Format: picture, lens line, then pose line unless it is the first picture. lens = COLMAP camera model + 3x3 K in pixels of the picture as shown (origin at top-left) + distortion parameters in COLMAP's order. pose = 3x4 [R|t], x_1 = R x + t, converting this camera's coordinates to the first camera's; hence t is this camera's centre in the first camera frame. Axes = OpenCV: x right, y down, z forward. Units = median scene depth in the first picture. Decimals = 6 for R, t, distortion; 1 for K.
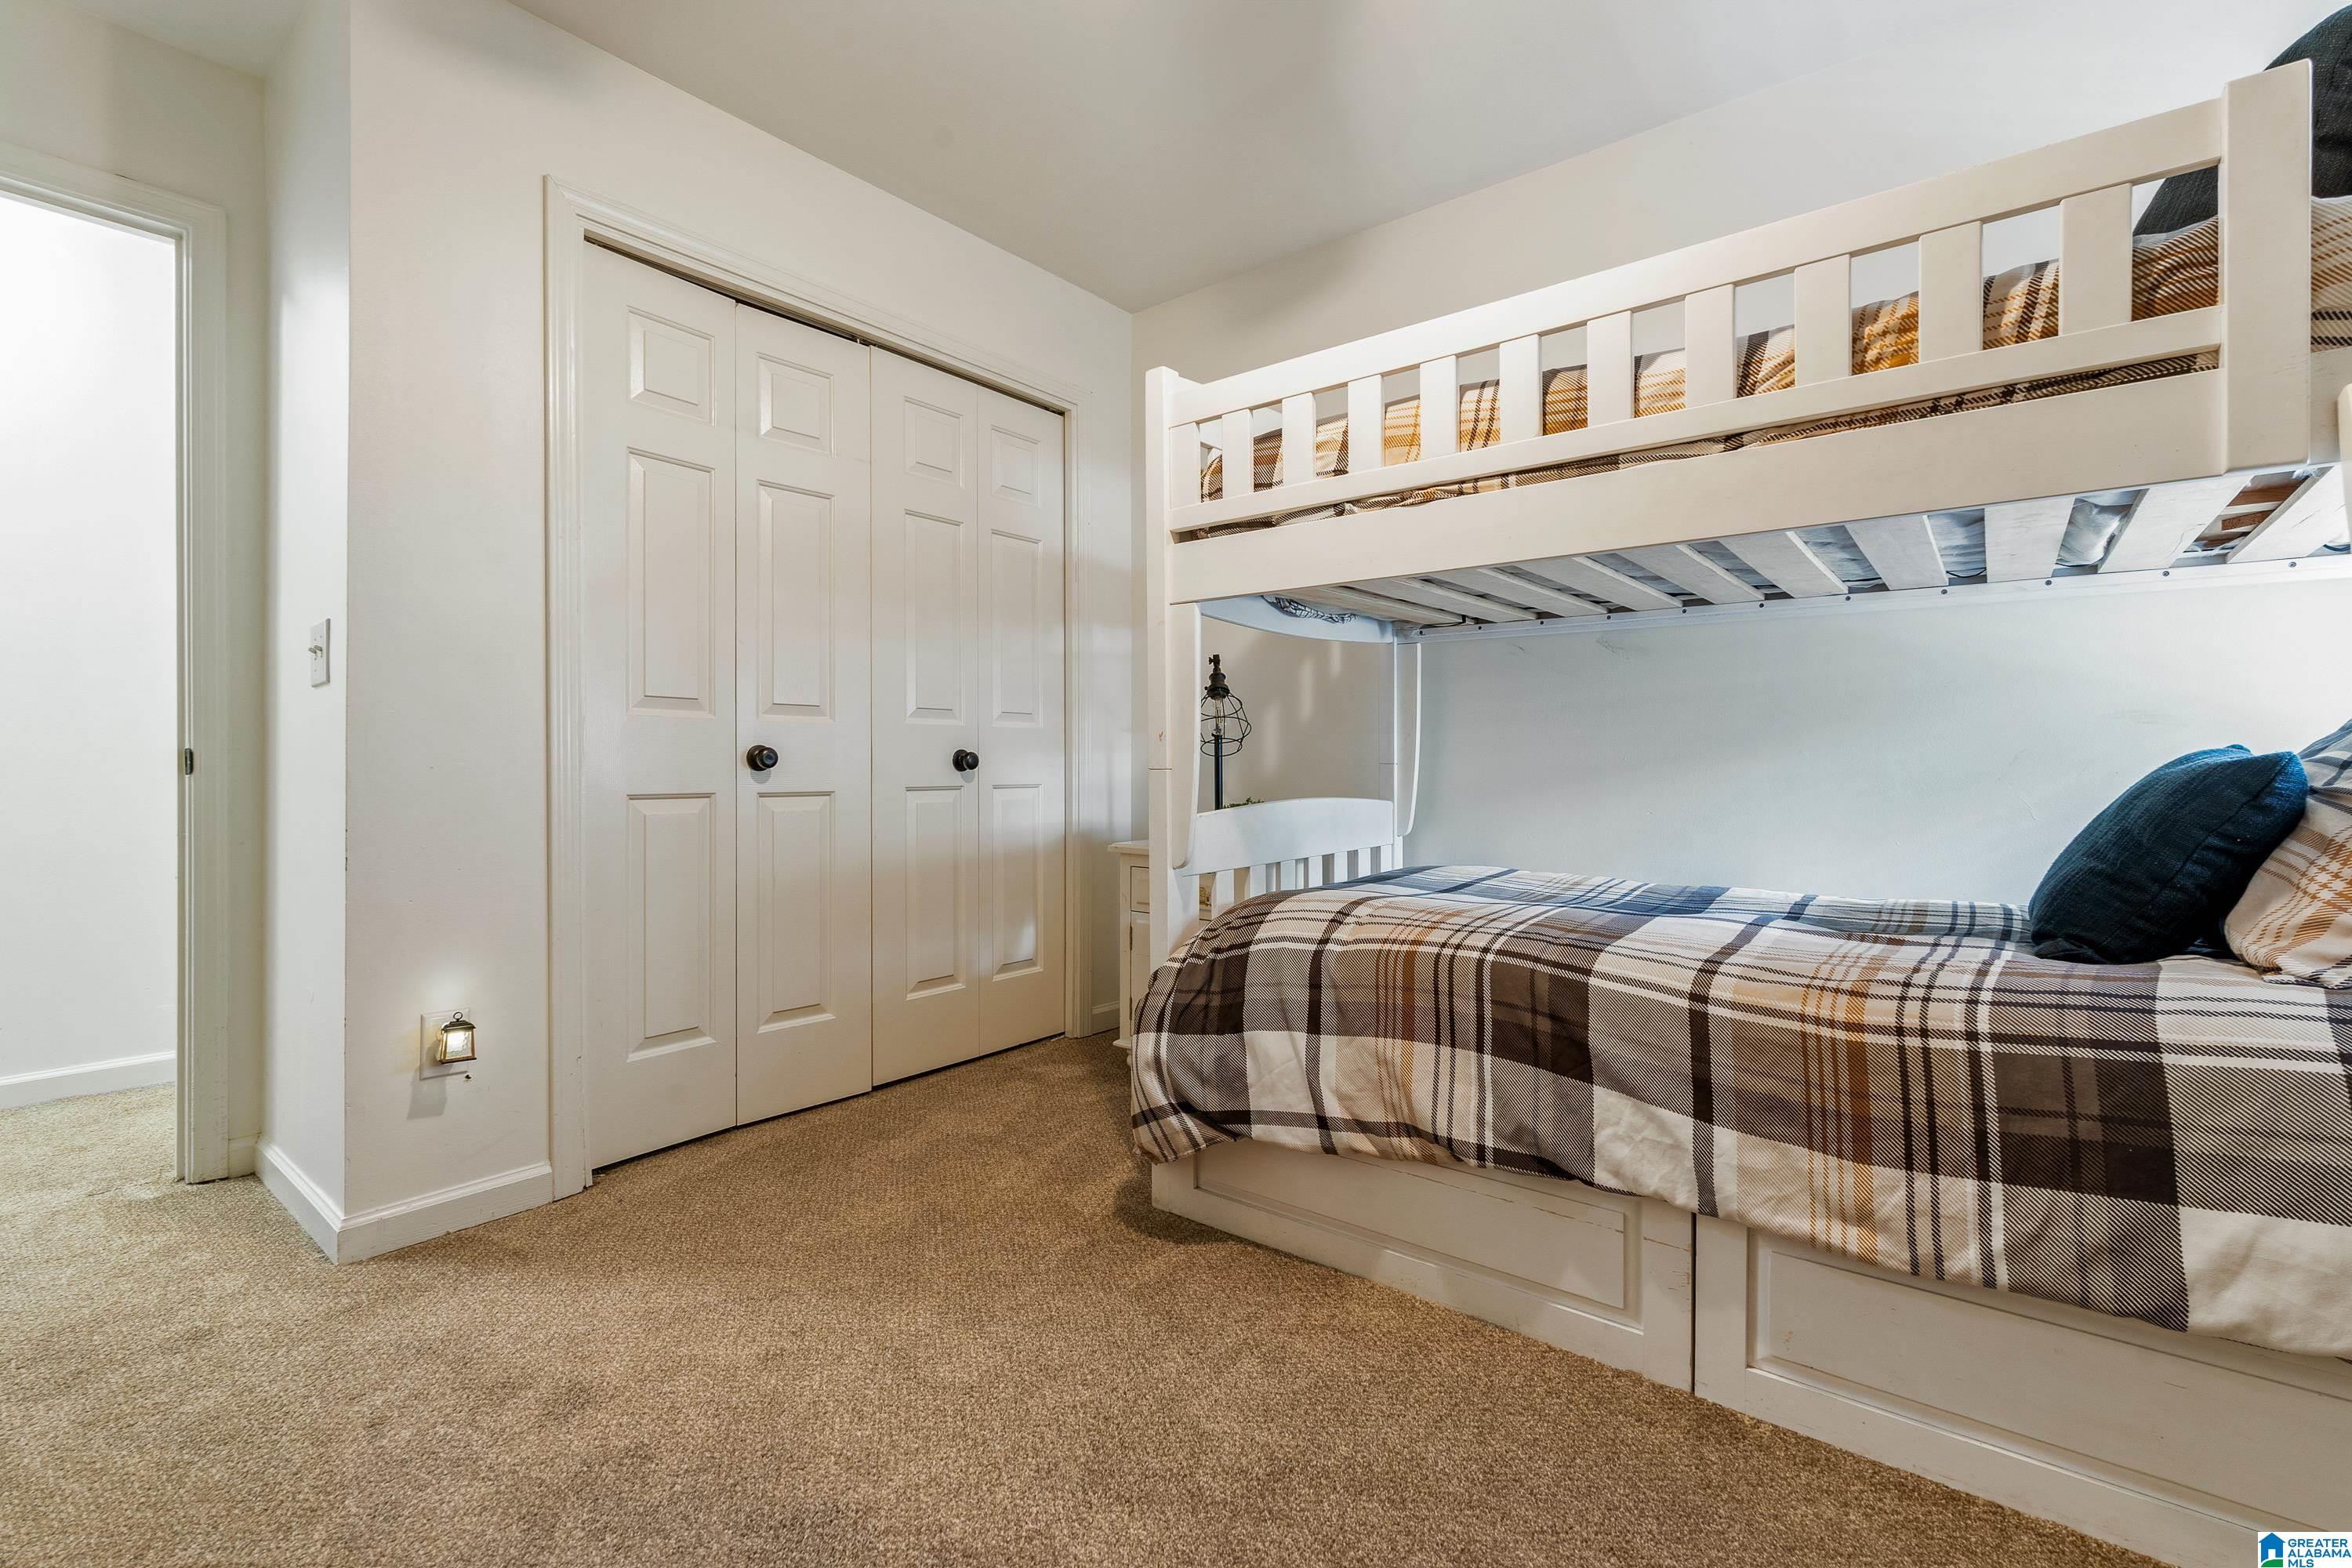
lens RADIAL K [[1036.2, 0, 1162.9], [0, 1036.2, 774.0], [0, 0, 1]] dist [-0.001709, -0.000570]
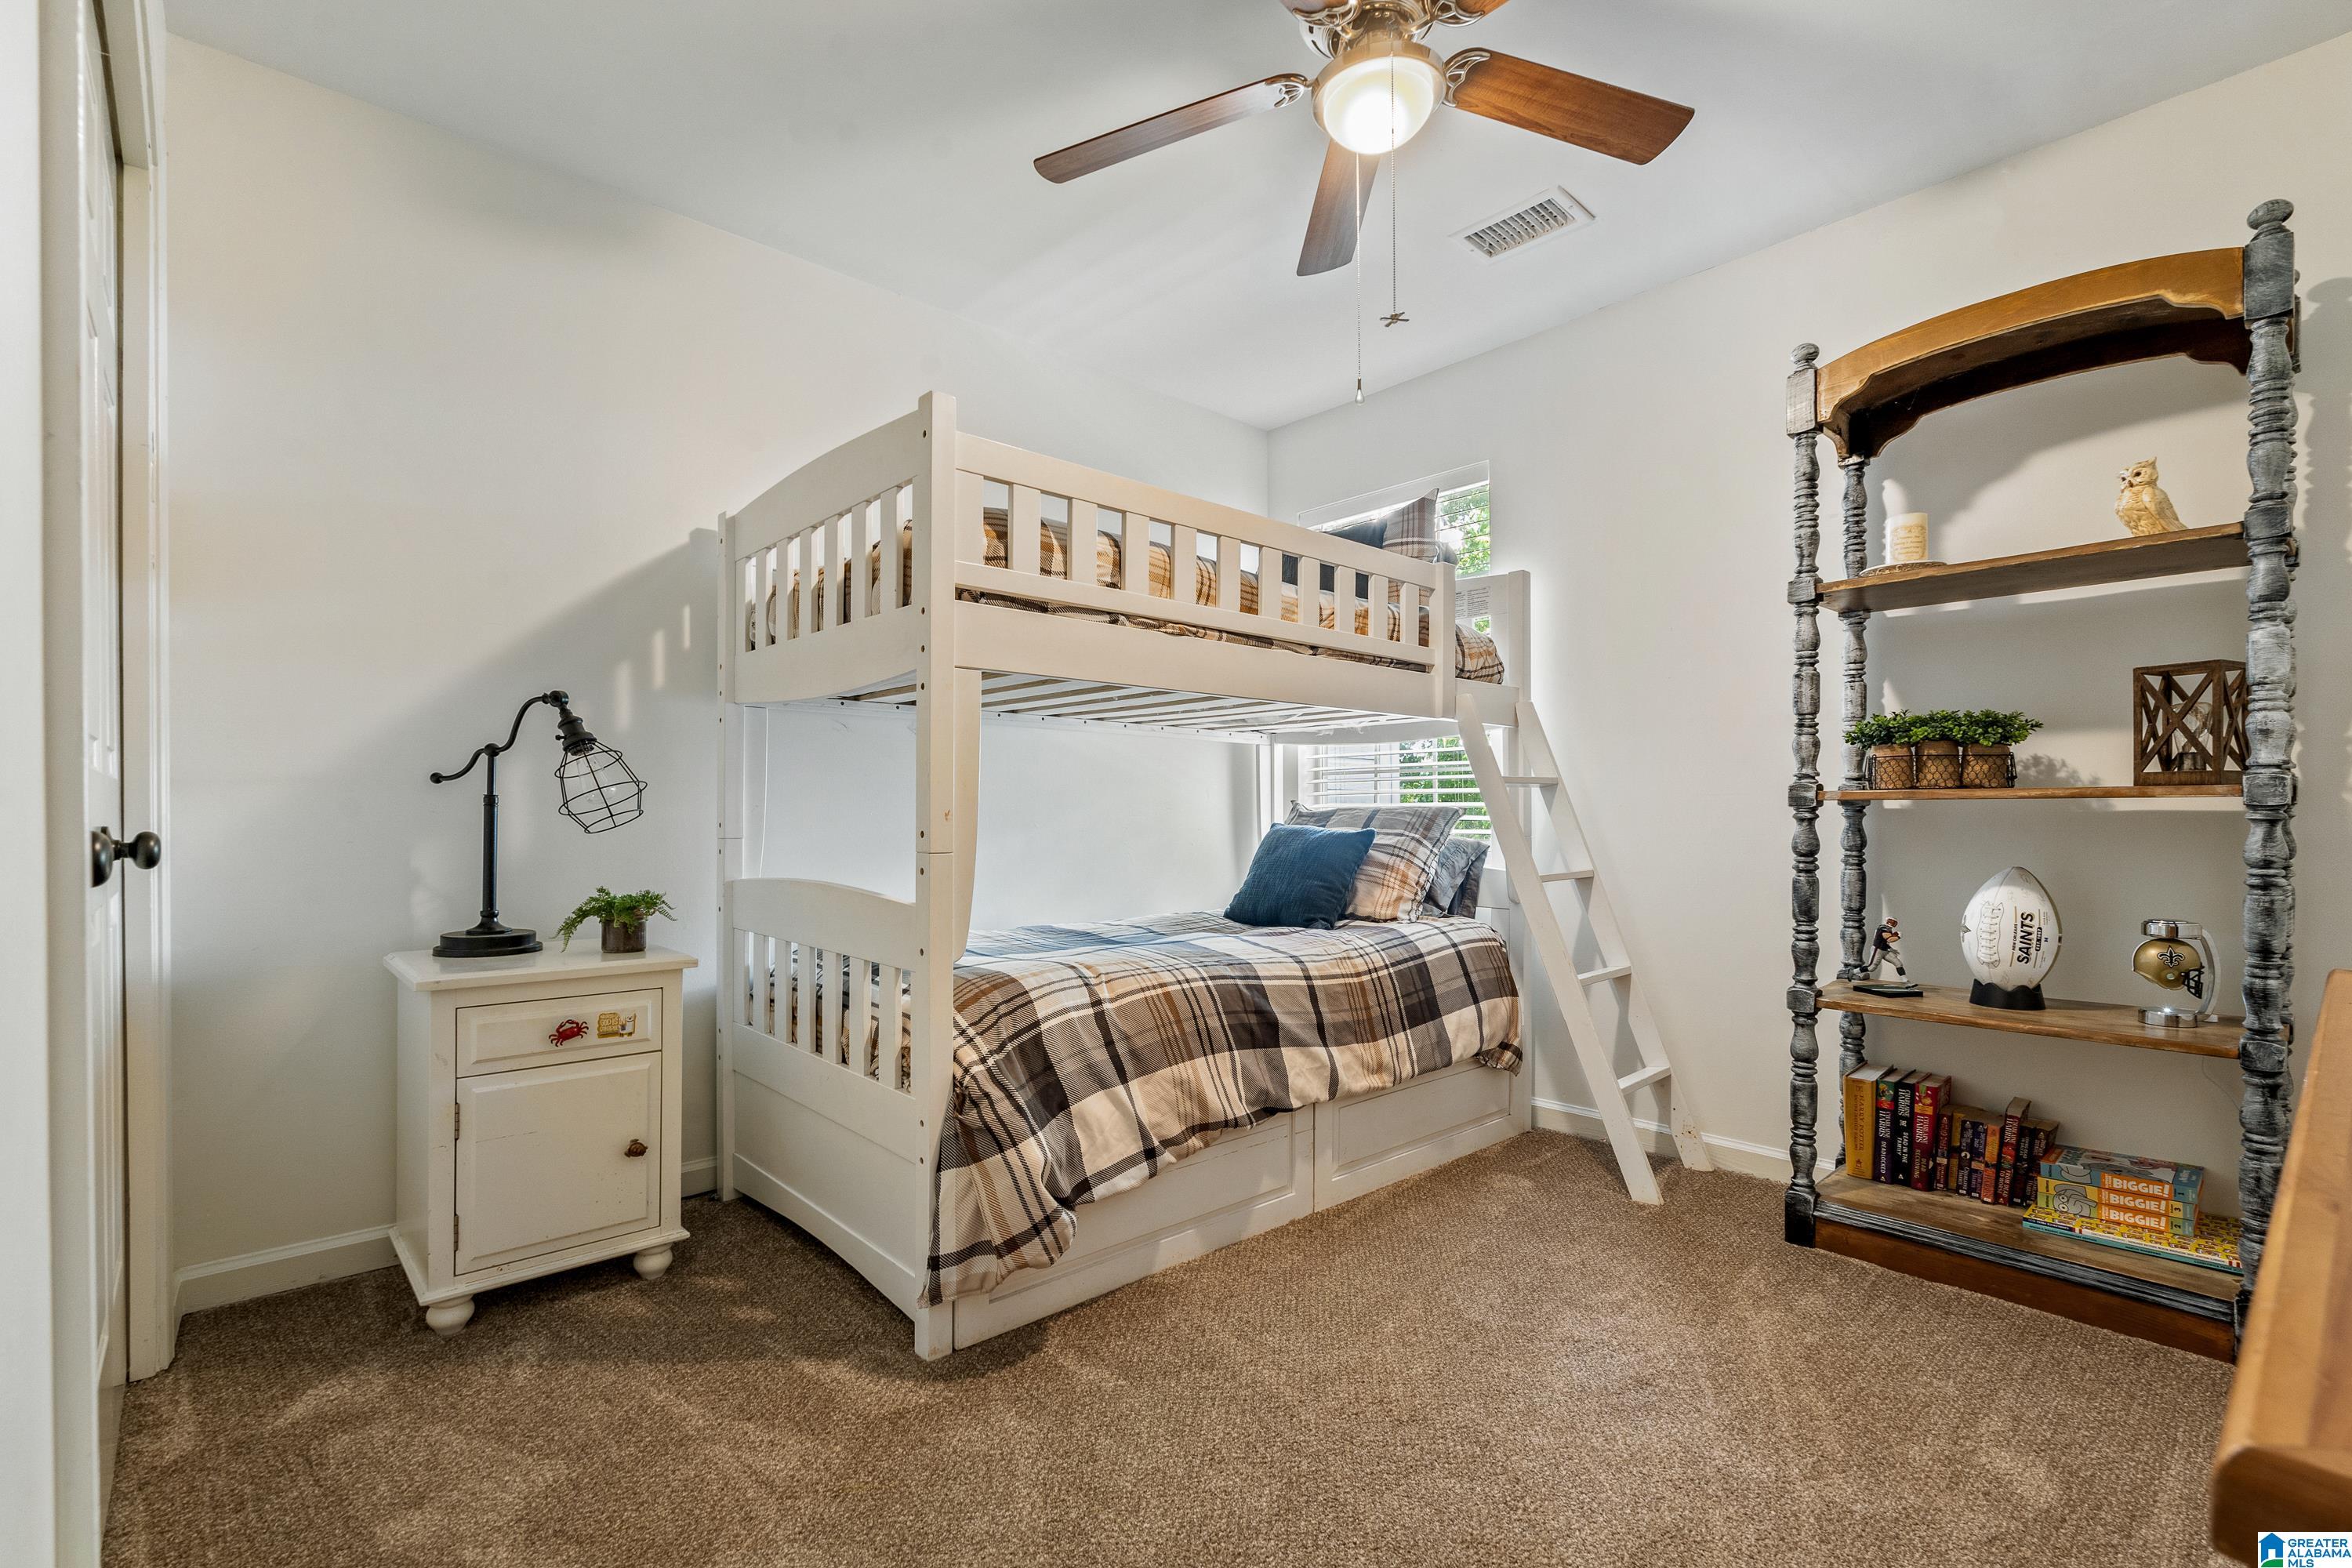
lens RADIAL K [[1050.8, 0, 1145.1], [0, 1050.8, 814.0], [0, 0, 1]] dist [-0.000634, 0.000316]
pose [[0.170885, -0.003877, 0.985283, -1.040479], [0.006861, 0.999973, 0.002745, -0.047515], [-0.985267, 0.006291, 0.170907, 0.835729]]
